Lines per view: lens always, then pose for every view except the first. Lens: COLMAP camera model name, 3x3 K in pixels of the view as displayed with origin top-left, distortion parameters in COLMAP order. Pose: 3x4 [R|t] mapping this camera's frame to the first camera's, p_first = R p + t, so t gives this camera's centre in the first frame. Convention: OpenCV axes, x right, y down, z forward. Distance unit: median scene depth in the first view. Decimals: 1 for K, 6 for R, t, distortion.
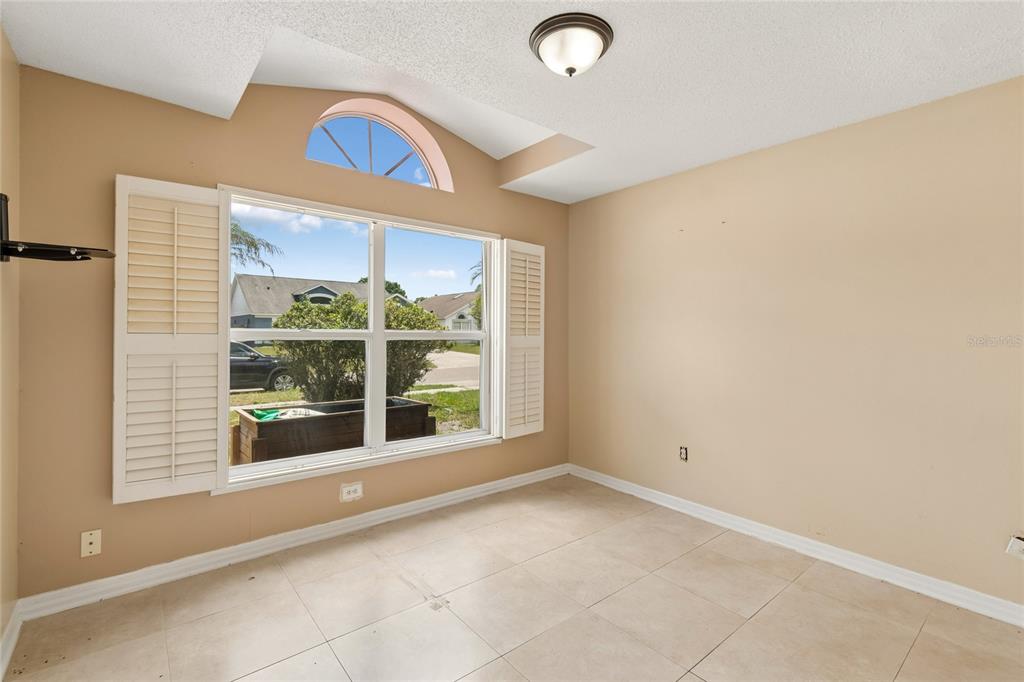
lens RADIAL K [[454.2, 0, 511.8], [0, 454.2, 332.8], [0, 0, 1]] dist [0.000143, -0.000445]
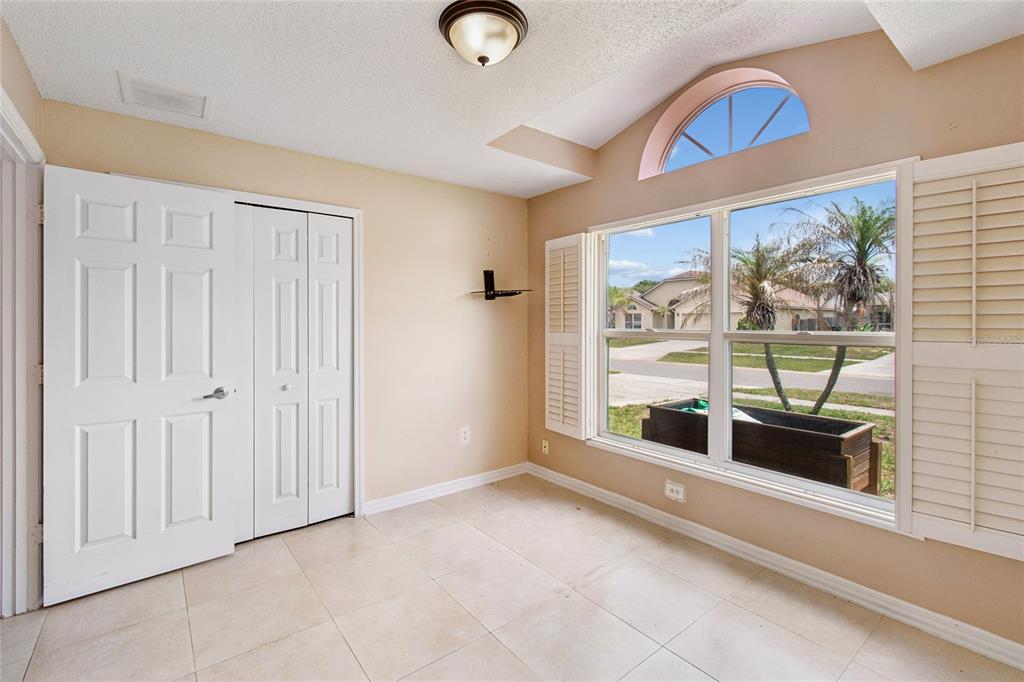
lens RADIAL K [[453.8, 0, 514.1], [0, 453.8, 324.6], [0, 0, 1]] dist [0.000069, -0.000065]
pose [[-0.017971, -0.001448, -0.999837, 0.748432], [0.005698, 0.999983, -0.001551, -0.021343], [0.999822, -0.005725, -0.017962, 0.755761]]
